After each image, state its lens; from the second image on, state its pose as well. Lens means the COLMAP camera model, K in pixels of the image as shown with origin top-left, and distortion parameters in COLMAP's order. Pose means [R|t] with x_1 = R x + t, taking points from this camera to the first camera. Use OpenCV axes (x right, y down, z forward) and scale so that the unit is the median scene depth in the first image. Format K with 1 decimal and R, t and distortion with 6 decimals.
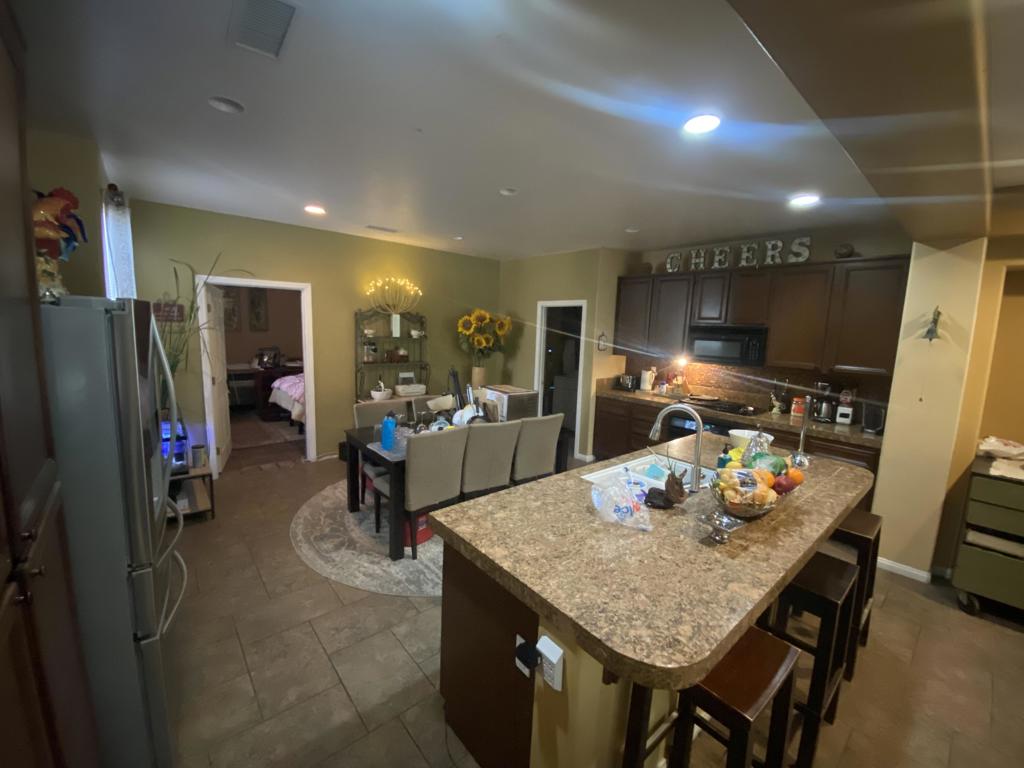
lens RADIAL K [[414.7, 0, 515.9], [0, 414.7, 385.3], [0, 0, 1]] dist [-0.021020, -0.000645]
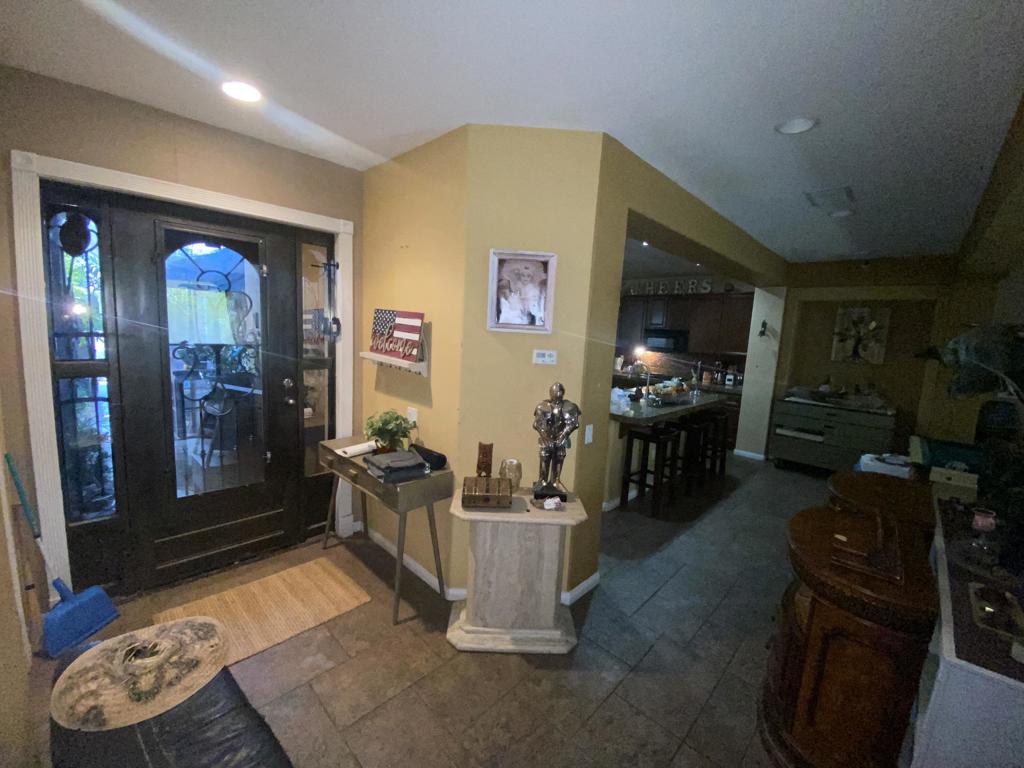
lens RADIAL K [[414.7, 0, 508.4], [0, 414.7, 385.9], [0, 0, 1]] dist [-0.021020, -0.000645]
pose [[0.997165, 0.003173, 0.075176, -0.272249], [-0.002789, 0.999982, -0.005222, 0.105576], [-0.075191, 0.004997, 0.997157, -0.672866]]
